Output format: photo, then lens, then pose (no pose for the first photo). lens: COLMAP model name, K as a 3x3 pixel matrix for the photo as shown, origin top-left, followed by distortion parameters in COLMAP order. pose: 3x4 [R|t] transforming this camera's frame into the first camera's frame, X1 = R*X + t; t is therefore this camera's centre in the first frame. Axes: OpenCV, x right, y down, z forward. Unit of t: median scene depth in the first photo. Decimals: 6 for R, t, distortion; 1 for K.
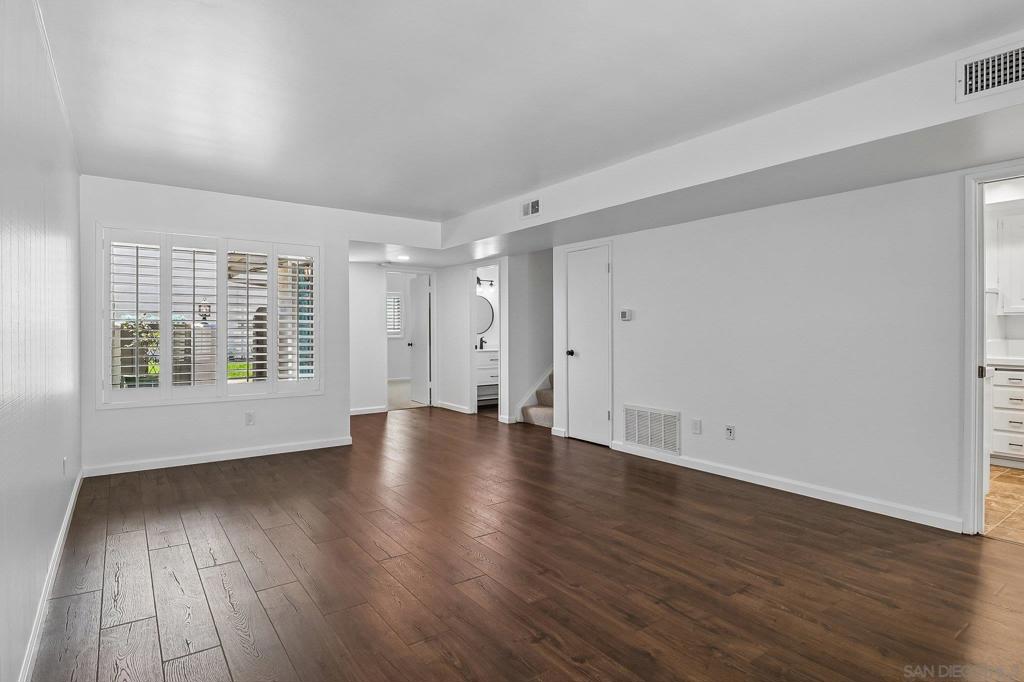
lens RADIAL K [[541.4, 0, 511.7], [0, 541.4, 336.0], [0, 0, 1]] dist [0.020413, -0.008997]
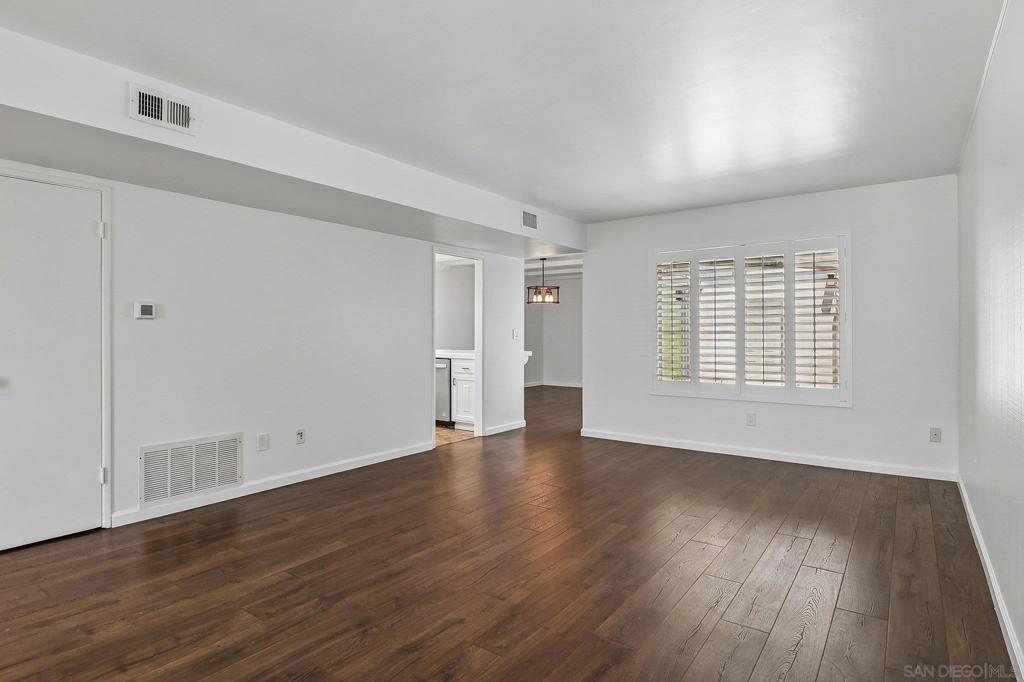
lens RADIAL K [[541.4, 0, 510.8], [0, 541.4, 333.8], [0, 0, 1]] dist [0.020413, -0.008997]
pose [[-0.291527, -0.007756, 0.956531, -0.596563], [0.005234, 0.999939, 0.009703, -0.015741], [-0.956548, 0.007835, -0.291469, 0.834910]]
